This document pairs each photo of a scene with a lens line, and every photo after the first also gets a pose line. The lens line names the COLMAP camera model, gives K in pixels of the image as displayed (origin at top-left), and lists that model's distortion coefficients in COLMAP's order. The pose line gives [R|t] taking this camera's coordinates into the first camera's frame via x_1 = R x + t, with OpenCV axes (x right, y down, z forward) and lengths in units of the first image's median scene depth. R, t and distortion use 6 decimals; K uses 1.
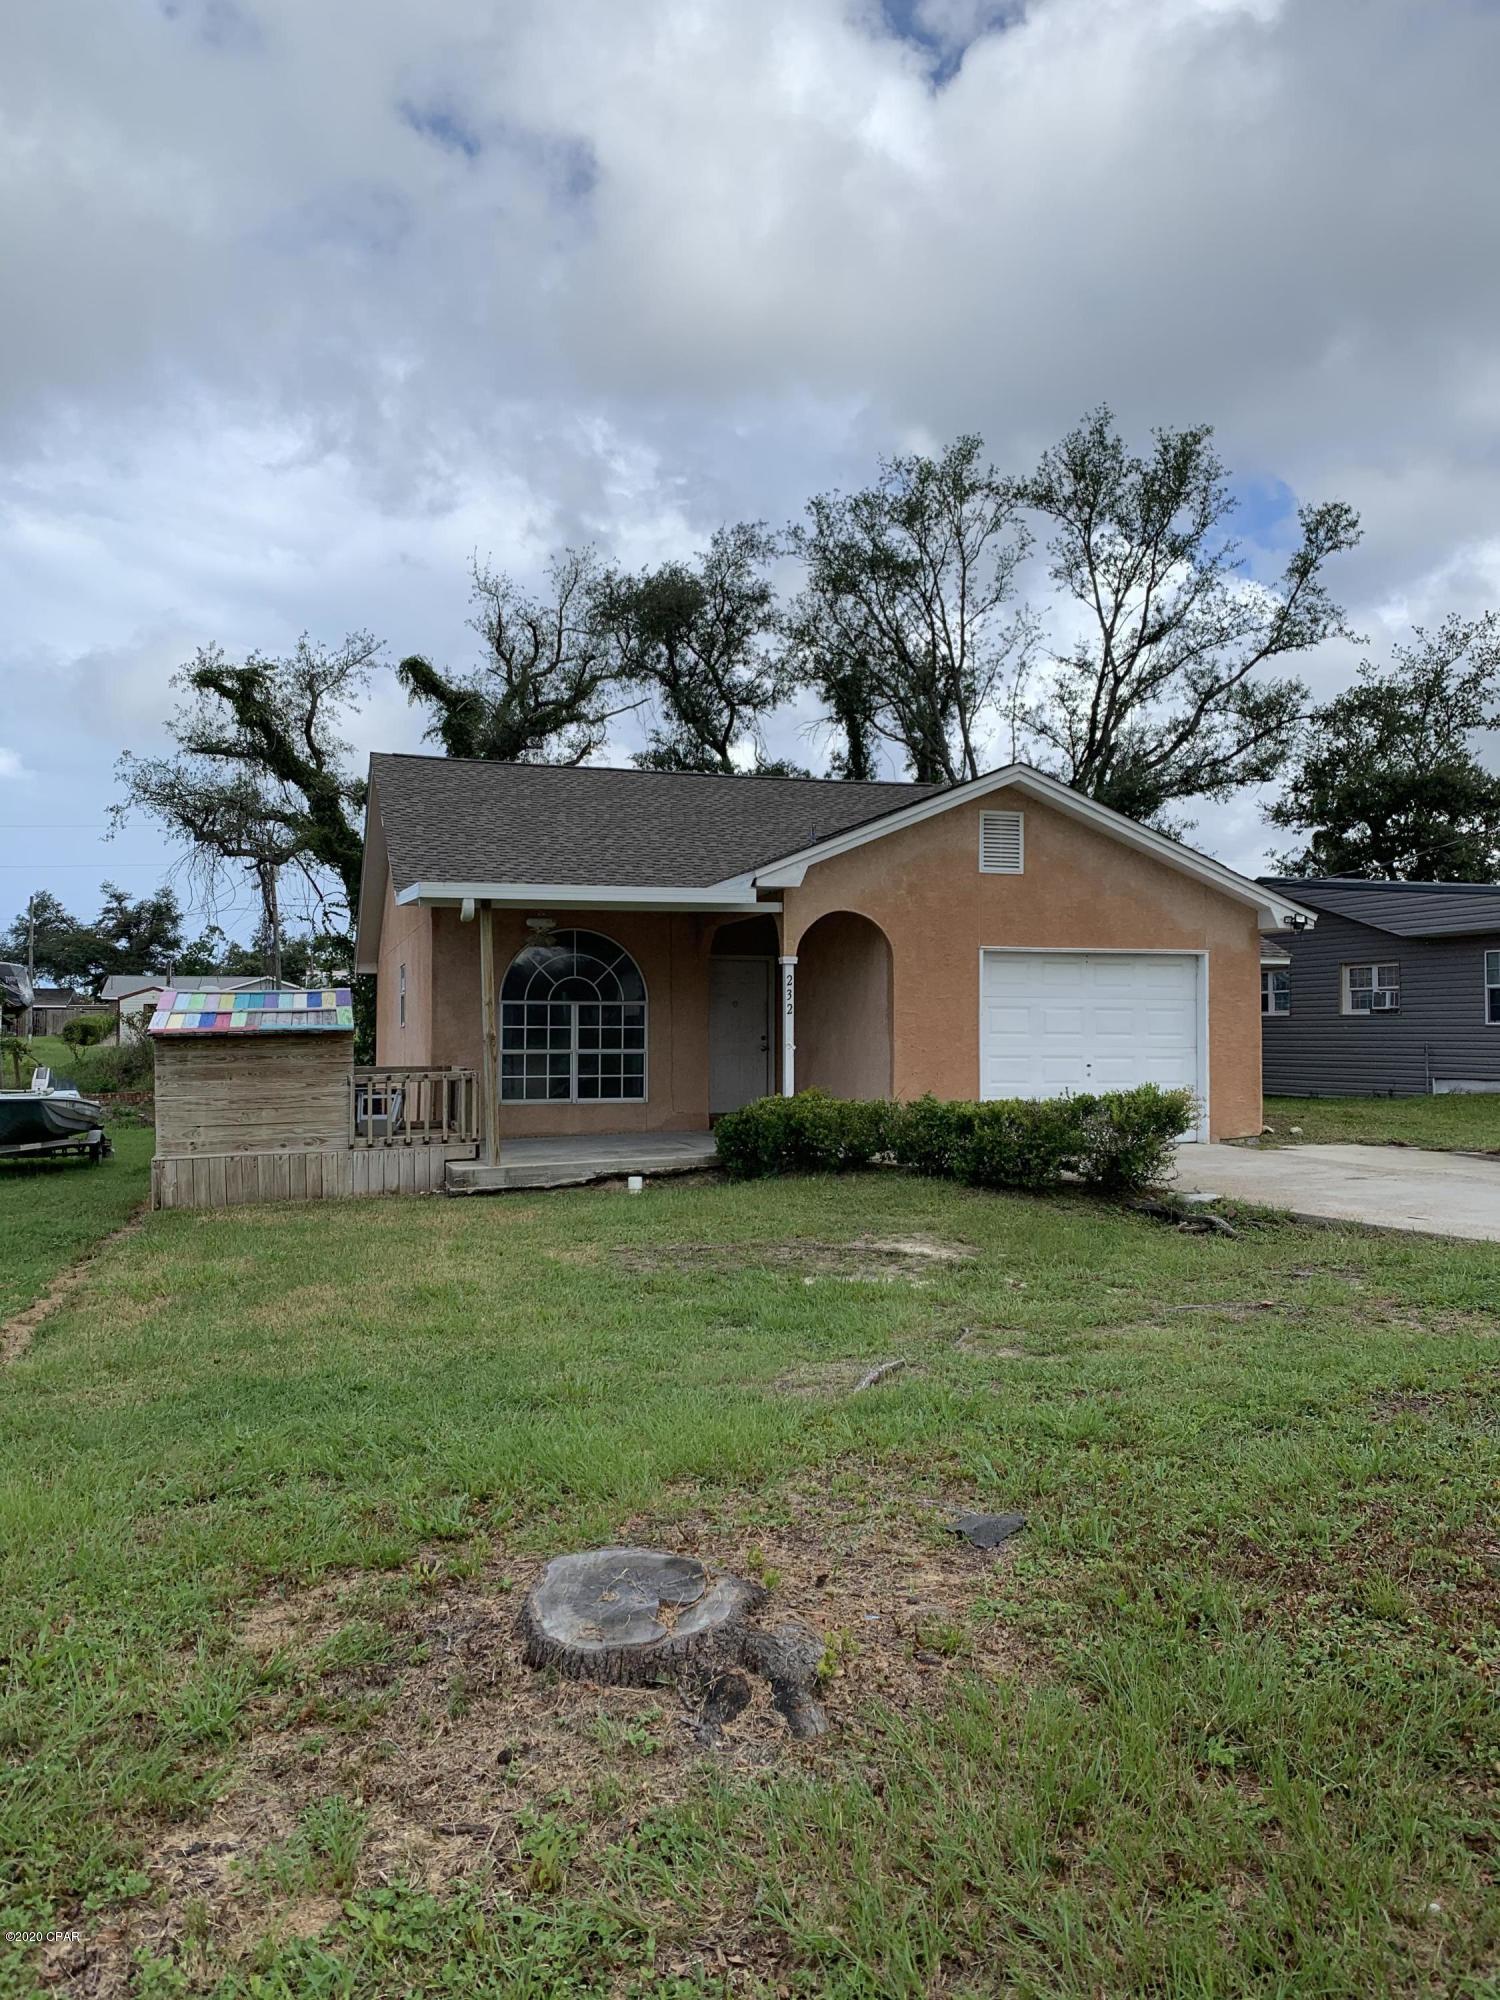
lens RADIAL K [[1529.2, 0, 763.4], [0, 1529.2, 998.4], [0, 0, 1]] dist [0.039908, -0.035946]
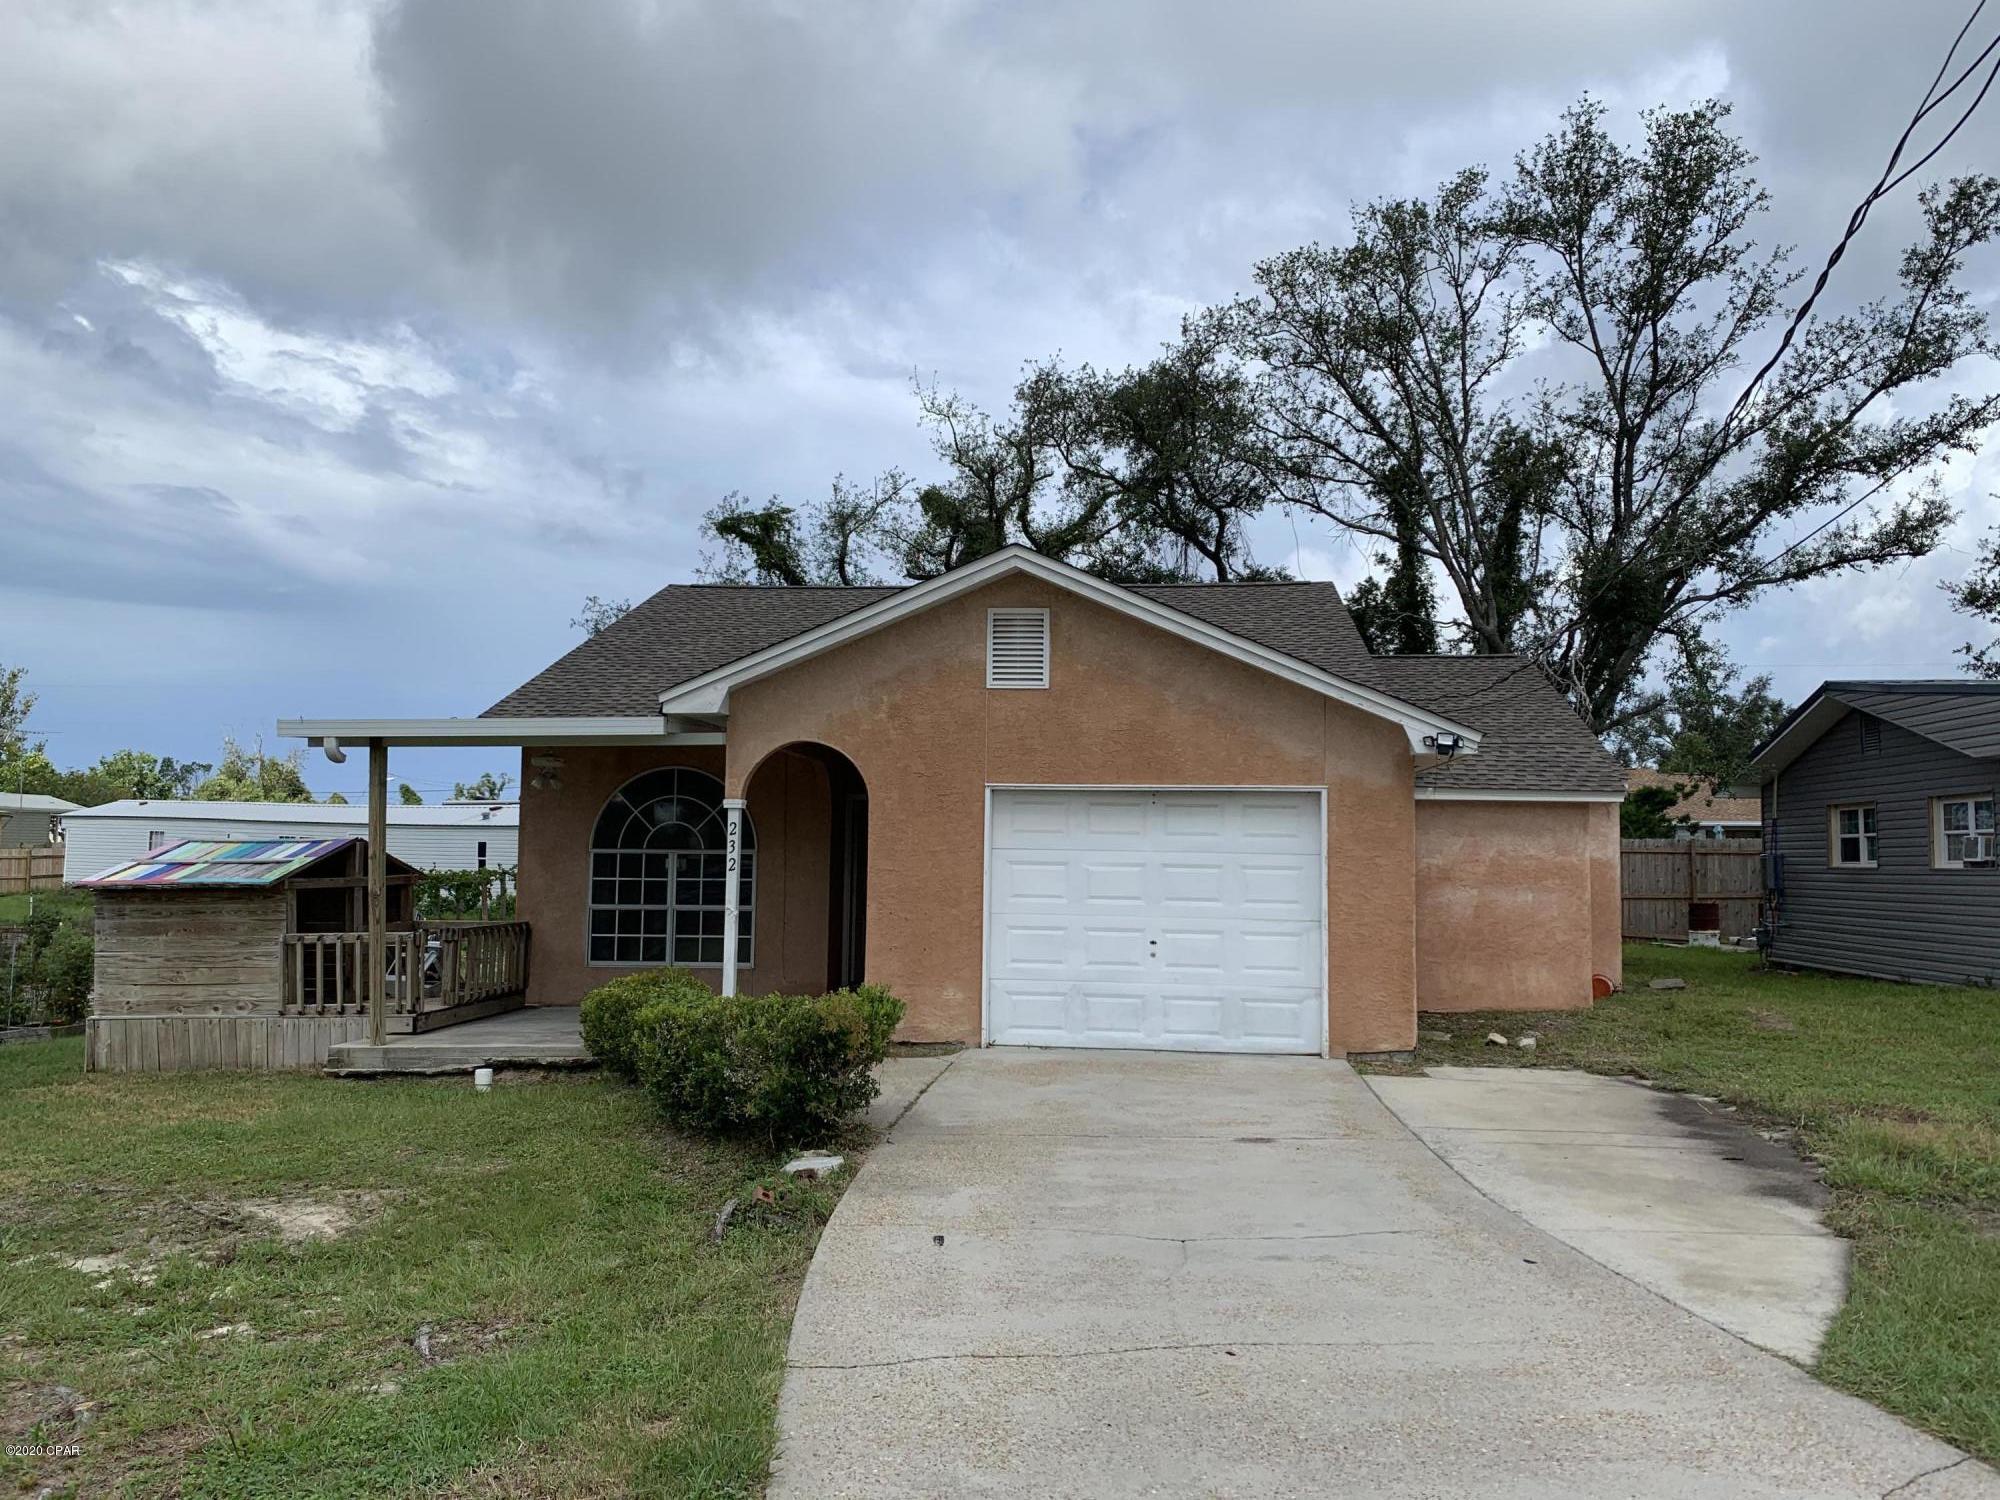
lens RADIAL K [[1529.2, 0, 1014.2], [0, 1529.2, 757.5], [0, 0, 1]] dist [0.039908, -0.035946]
pose [[0.925303, -0.016368, -0.378876, 0.423136], [-0.001816, 0.998865, -0.047589, -0.010207], [0.379225, 0.044722, 0.924223, 0.280101]]
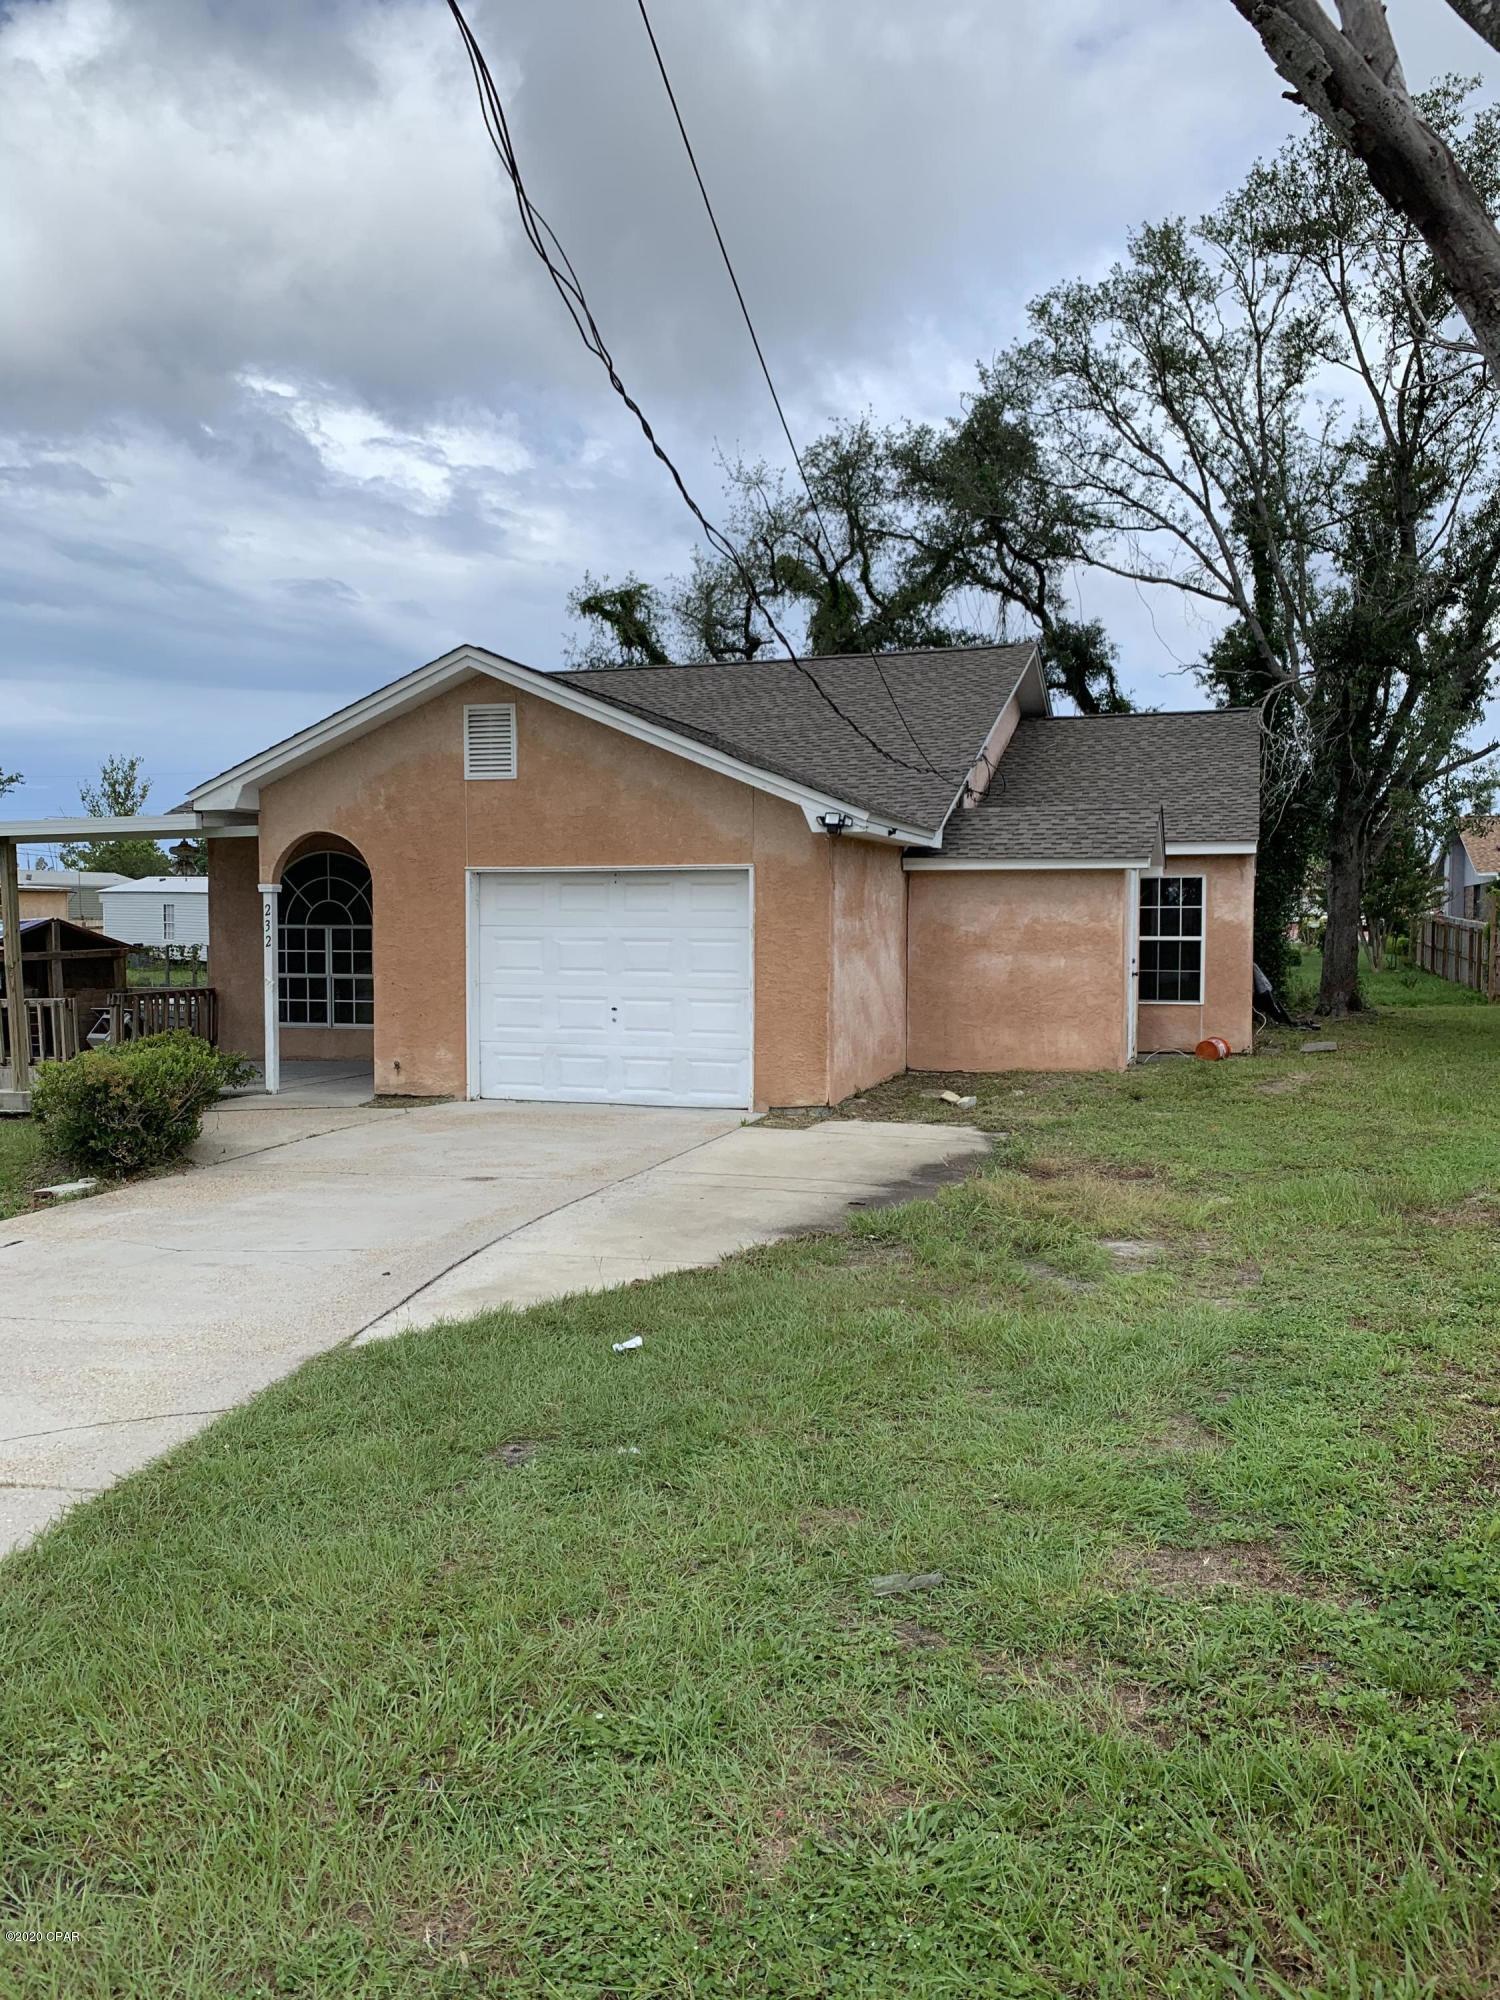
lens RADIAL K [[1529.2, 0, 751.5], [0, 1529.2, 987.9], [0, 0, 1]] dist [0.039908, -0.035946]
pose [[0.820950, 0.023718, -0.570507, 0.722689], [0.014895, 0.997907, 0.062920, -0.017136], [0.570805, -0.060152, 0.818879, 0.367463]]
